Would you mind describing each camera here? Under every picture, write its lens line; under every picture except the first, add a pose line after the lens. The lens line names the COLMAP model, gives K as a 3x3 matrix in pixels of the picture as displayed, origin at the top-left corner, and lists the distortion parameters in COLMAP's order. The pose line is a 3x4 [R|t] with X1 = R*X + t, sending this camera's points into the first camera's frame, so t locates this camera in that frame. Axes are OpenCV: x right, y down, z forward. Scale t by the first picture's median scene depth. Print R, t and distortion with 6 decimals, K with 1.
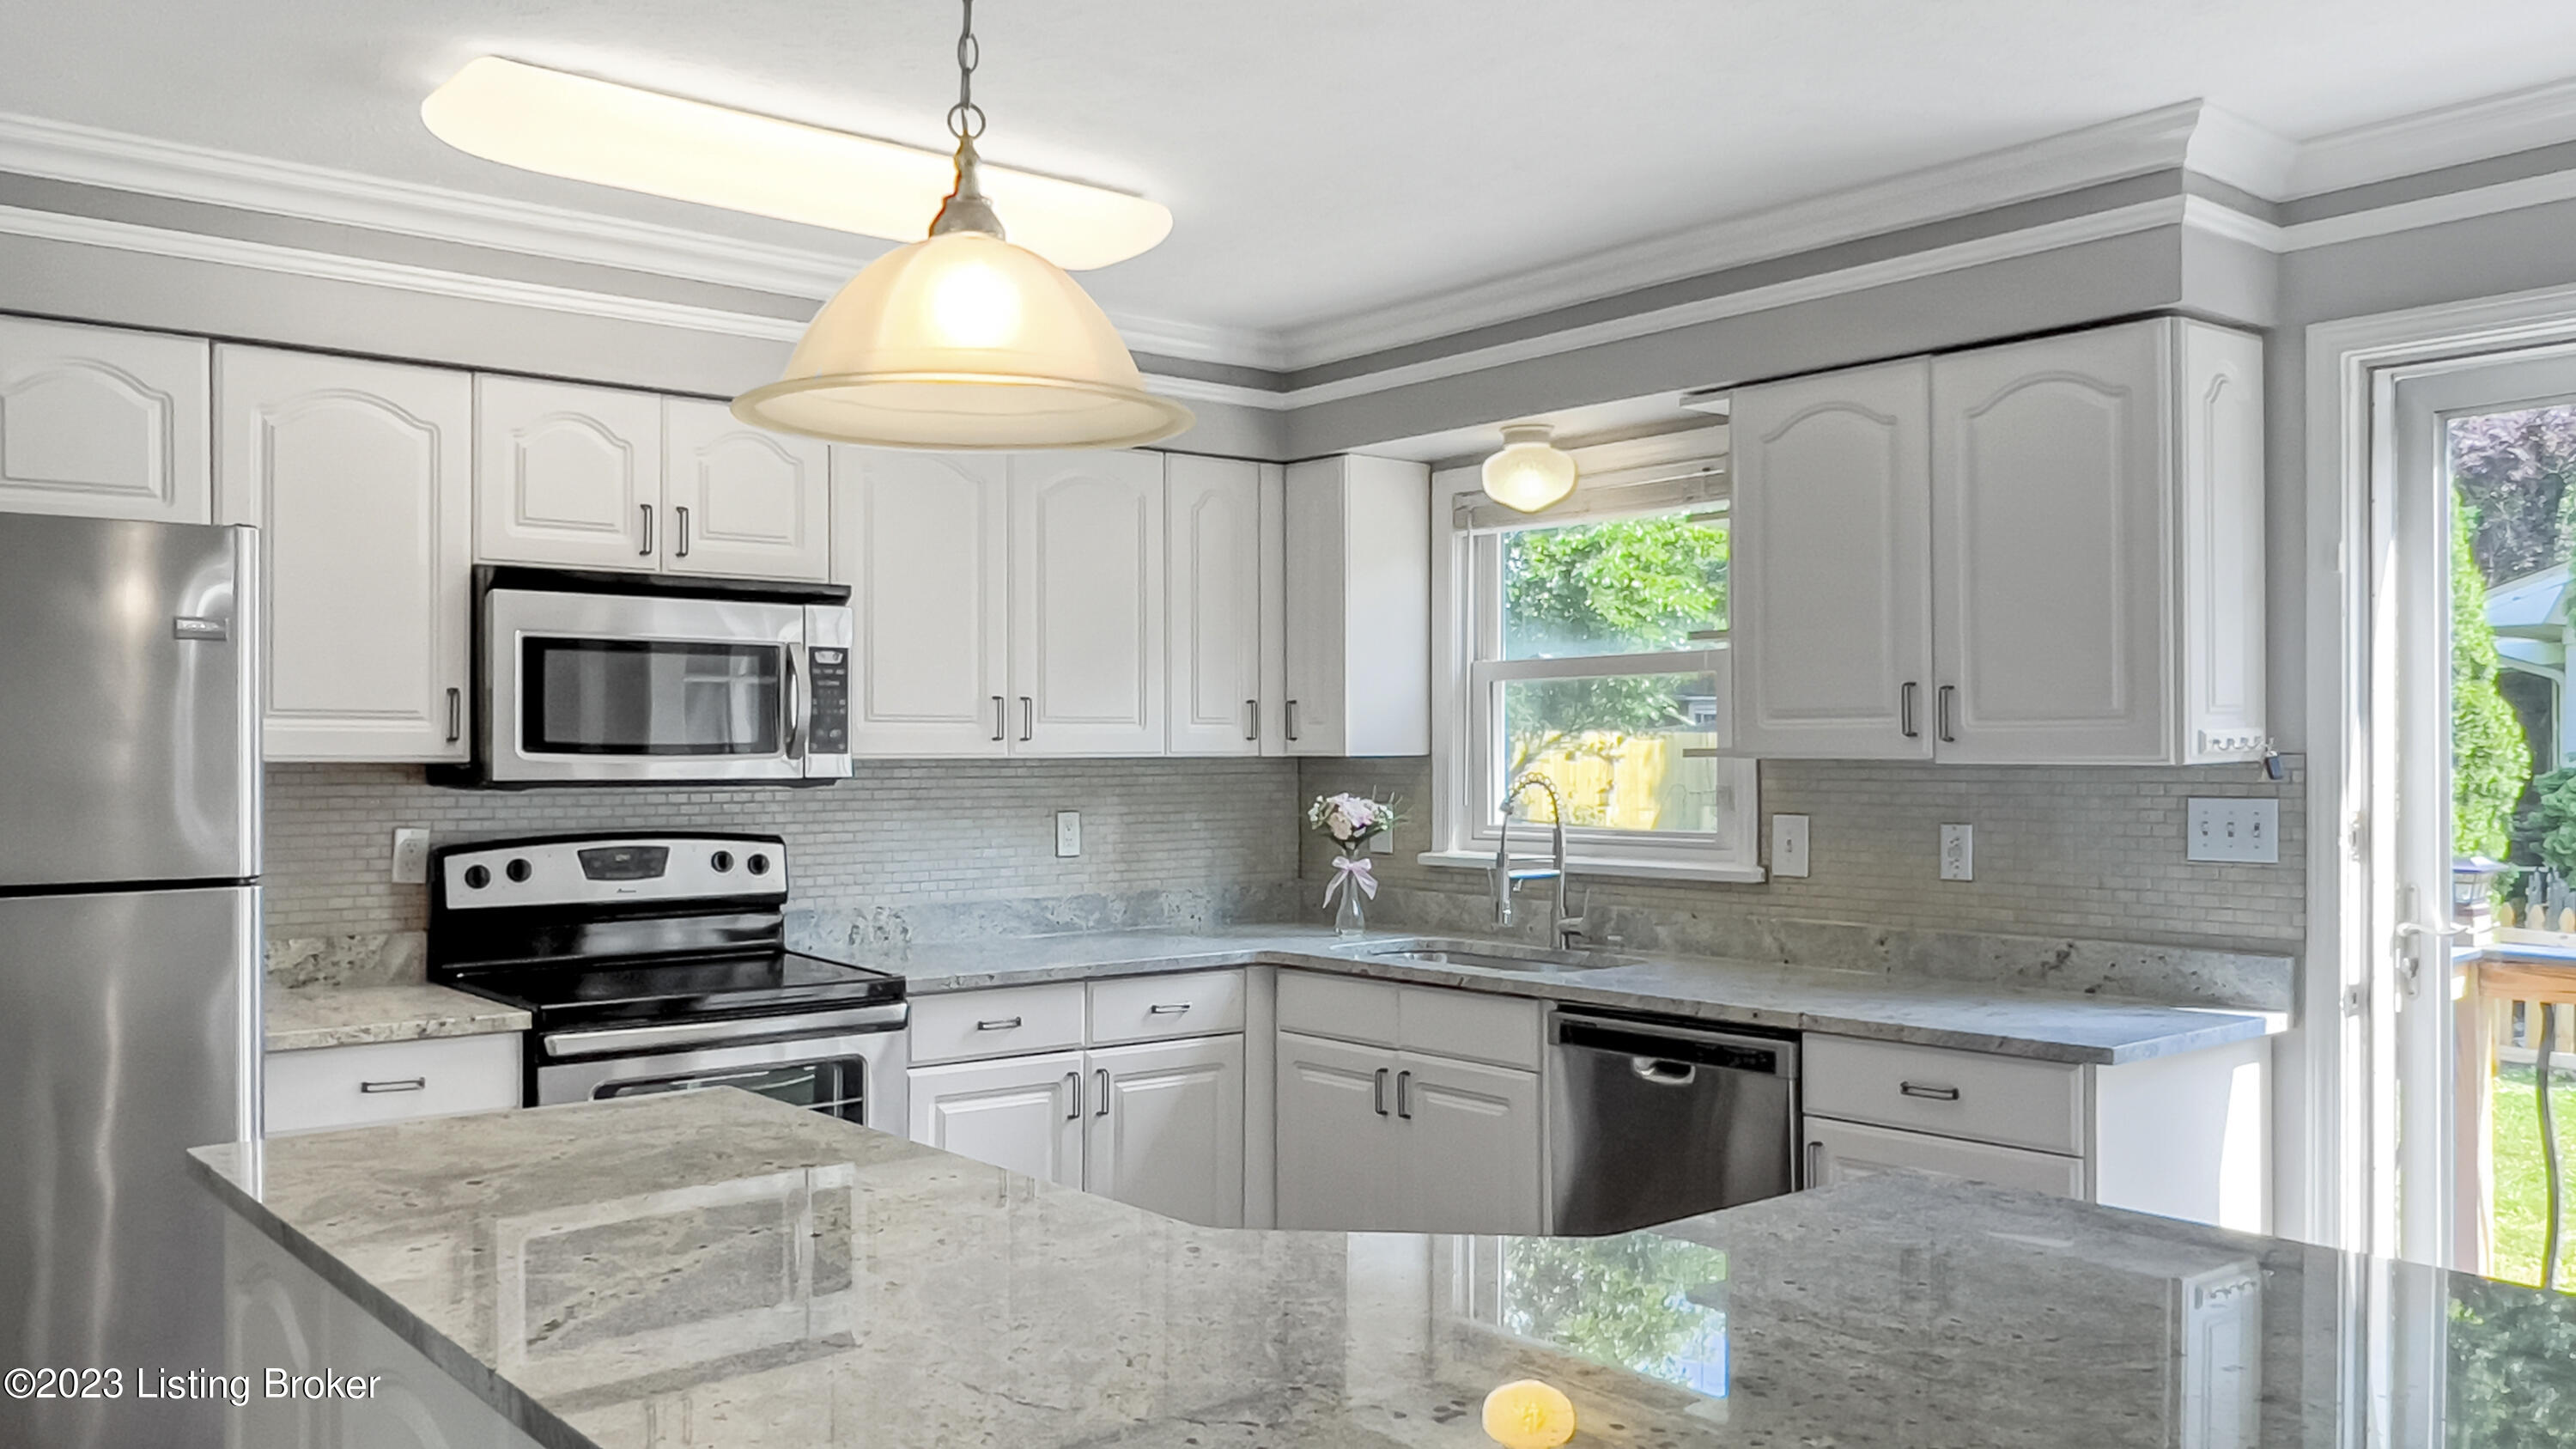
lens RADIAL K [[2004.3, 0, 1288.0], [0, 2004.3, 724.5], [0, 0, 1]] dist [0.001289, 0.003813]
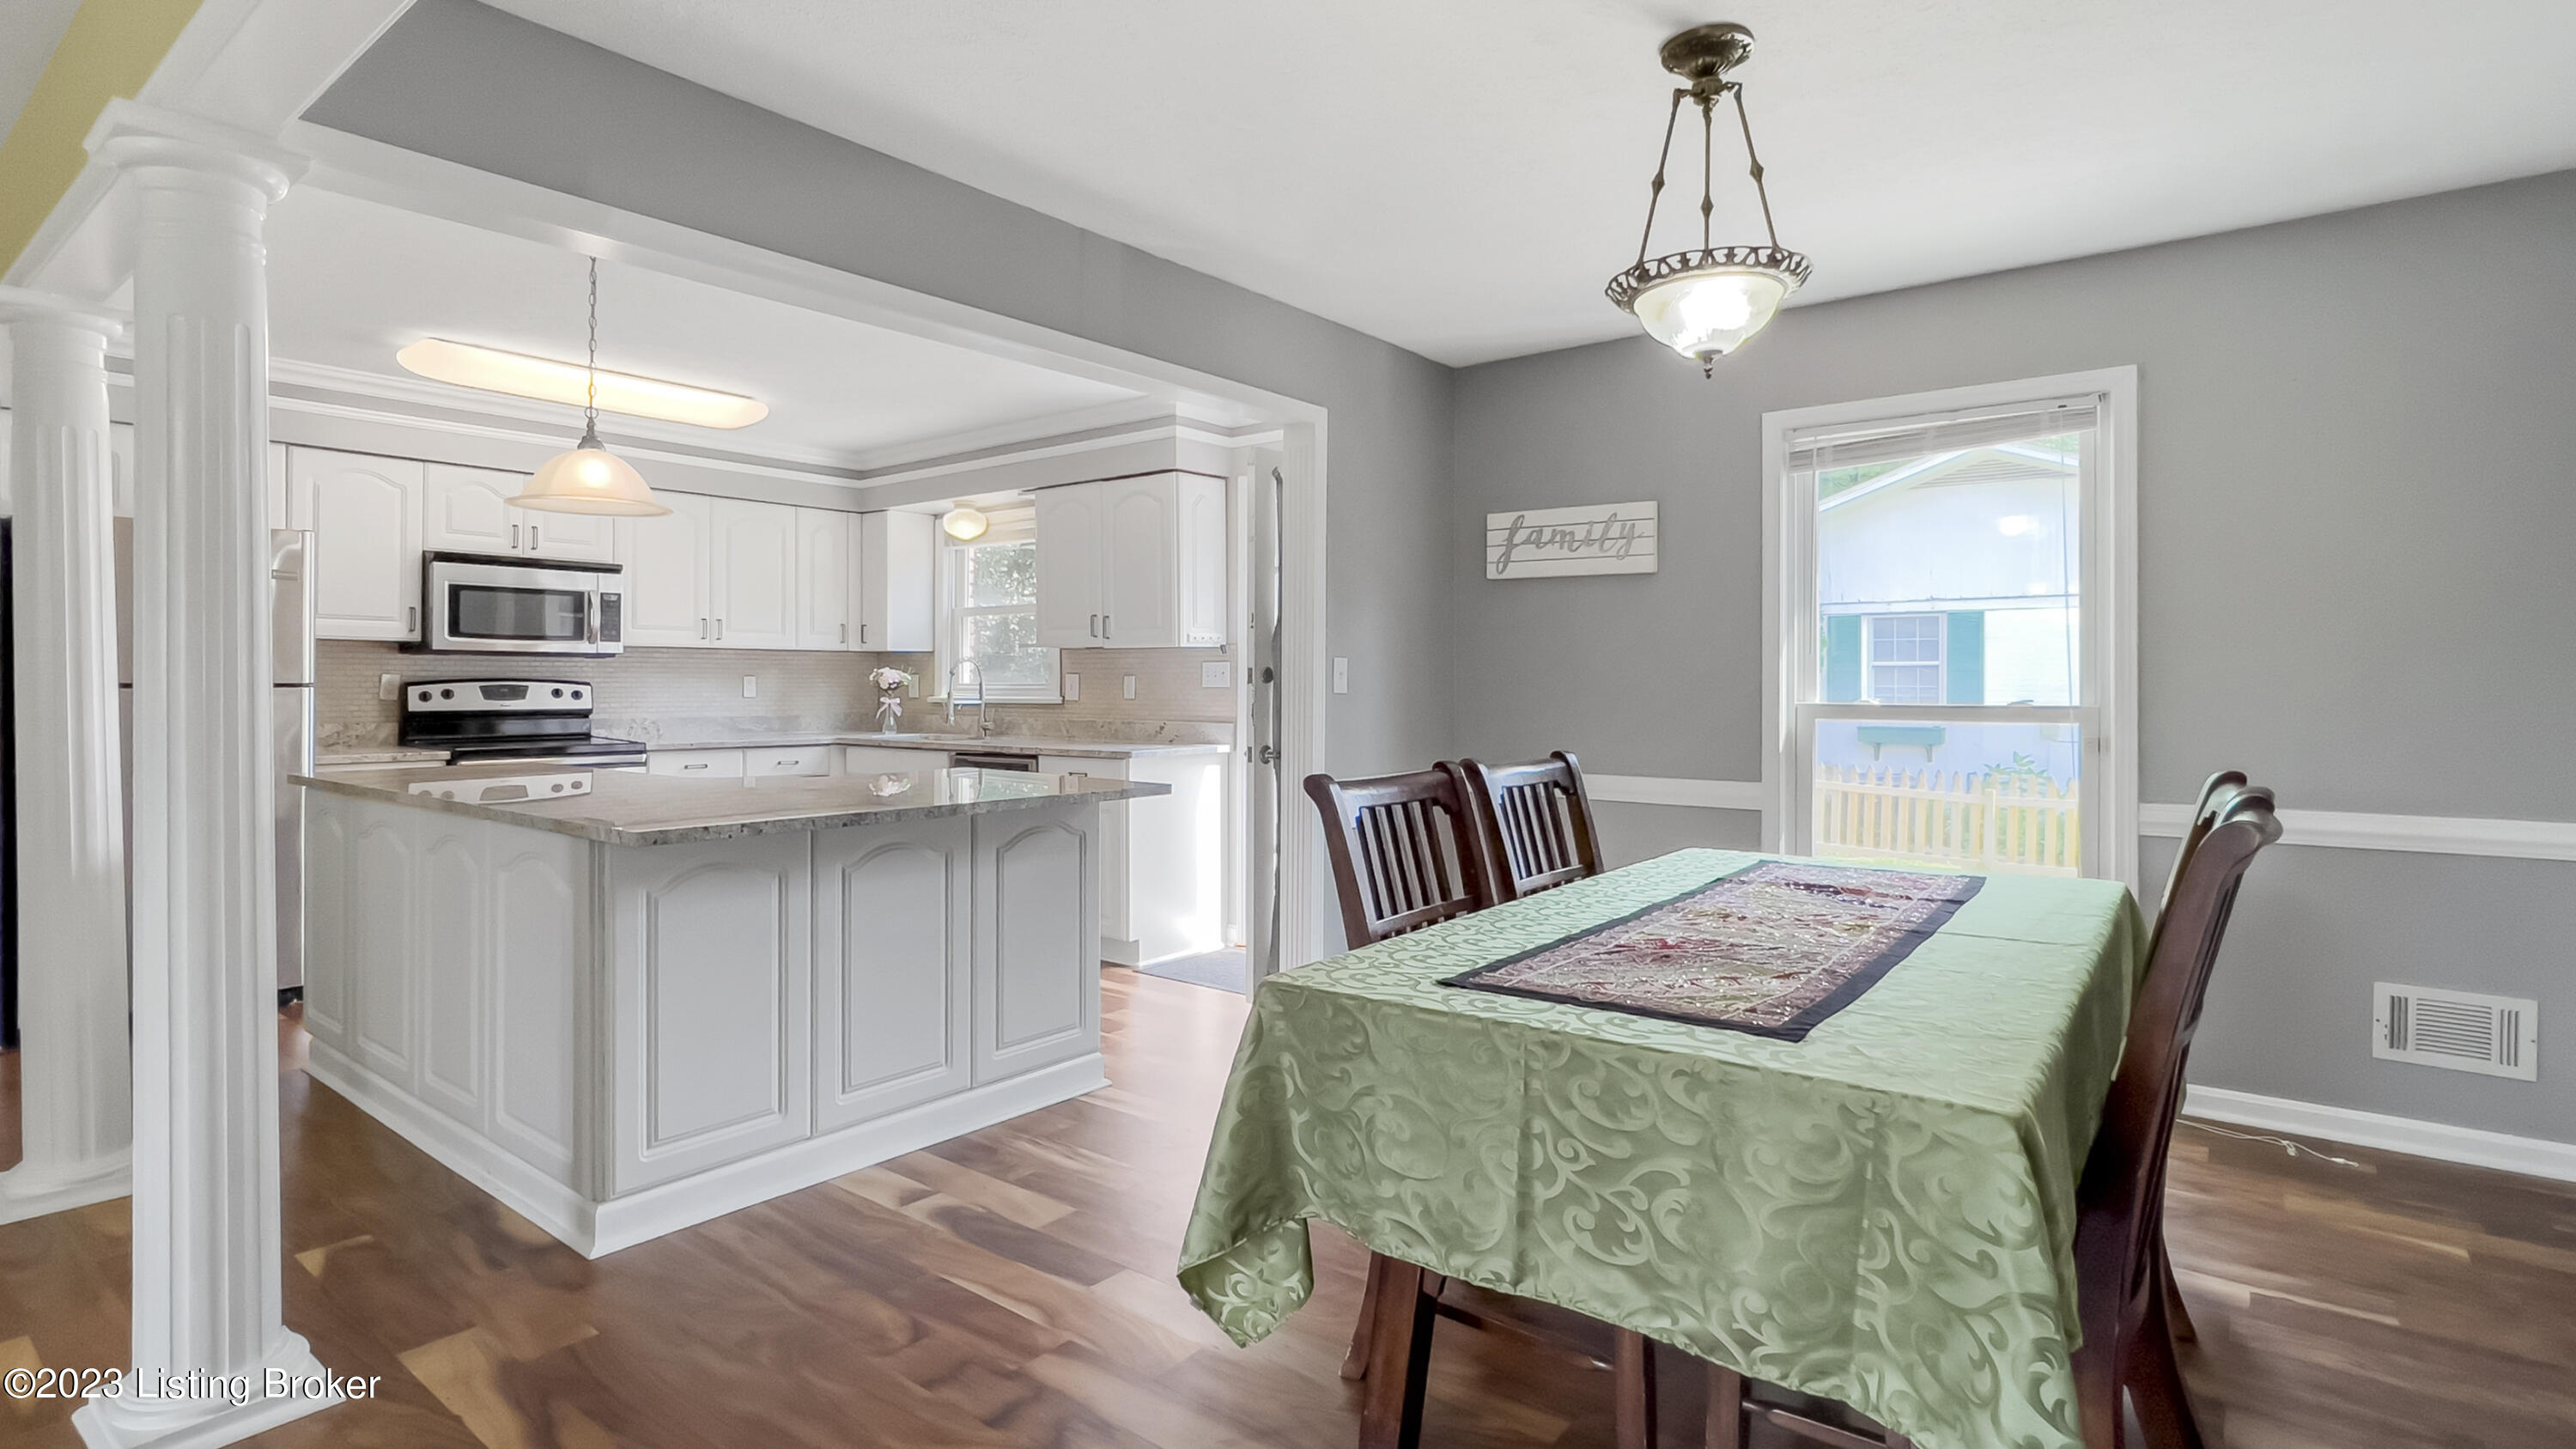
lens RADIAL K [[1215.5, 0, 1301.5], [0, 1215.5, 665.1], [0, 0, 1]] dist [0.001168, -0.000076]
pose [[0.973794, 0.005529, 0.227364, 0.201070], [-0.005511, 0.999985, -0.000713, 0.036539], [-0.227365, -0.000559, 0.973810, -0.454029]]
